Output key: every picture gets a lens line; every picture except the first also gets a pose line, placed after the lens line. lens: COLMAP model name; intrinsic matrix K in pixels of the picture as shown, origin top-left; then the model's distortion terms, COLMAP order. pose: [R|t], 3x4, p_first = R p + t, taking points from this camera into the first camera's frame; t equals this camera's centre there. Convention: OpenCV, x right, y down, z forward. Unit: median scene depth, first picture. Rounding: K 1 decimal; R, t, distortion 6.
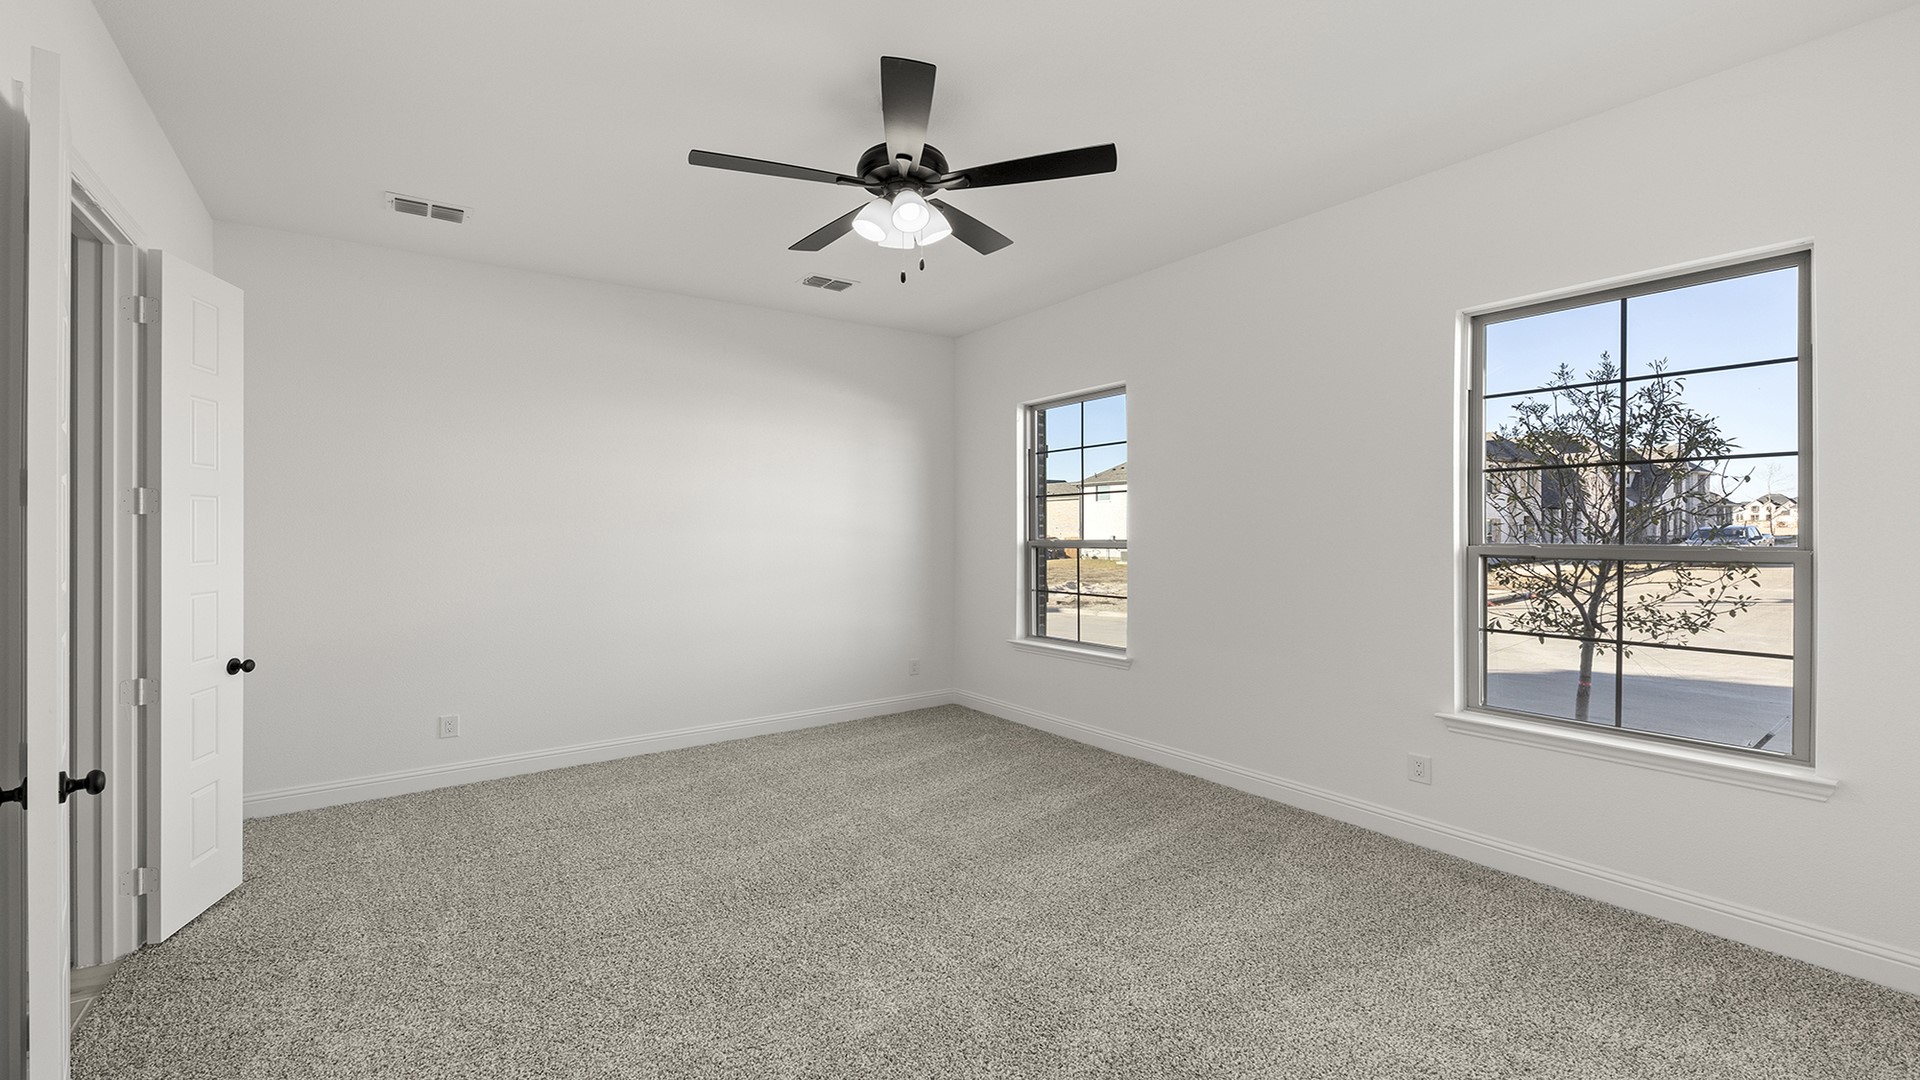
lens RADIAL K [[729.6, 0, 958.8], [0, 729.6, 537.8], [0, 0, 1]] dist [0.000280, 0.000008]
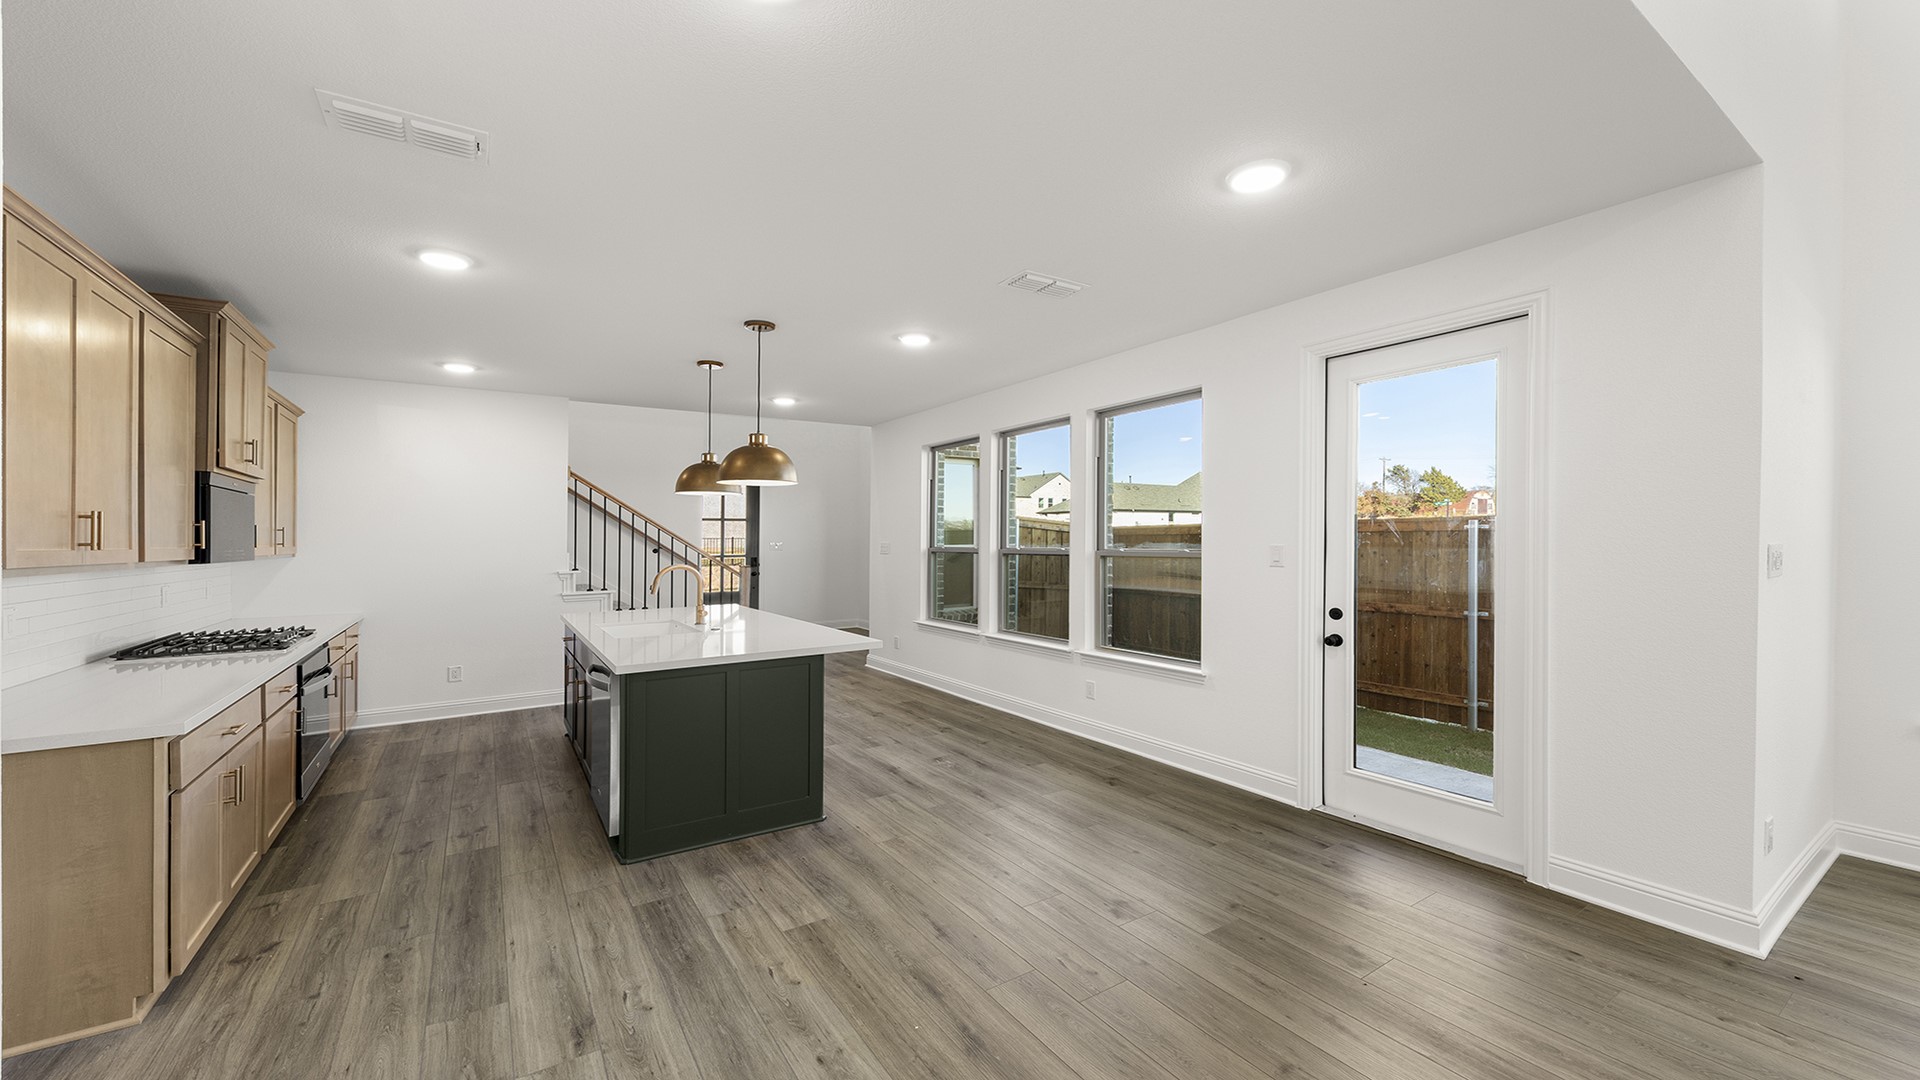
lens RADIAL K [[738.5, 0, 968.2], [0, 738.5, 548.5], [0, 0, 1]] dist [0.003215, -0.000295]
pose [[0.996693, 0.002141, -0.081234, 0.276518], [-0.002000, 0.999996, 0.001815, 0.001967], [0.081238, -0.001647, 0.996693, -0.353709]]
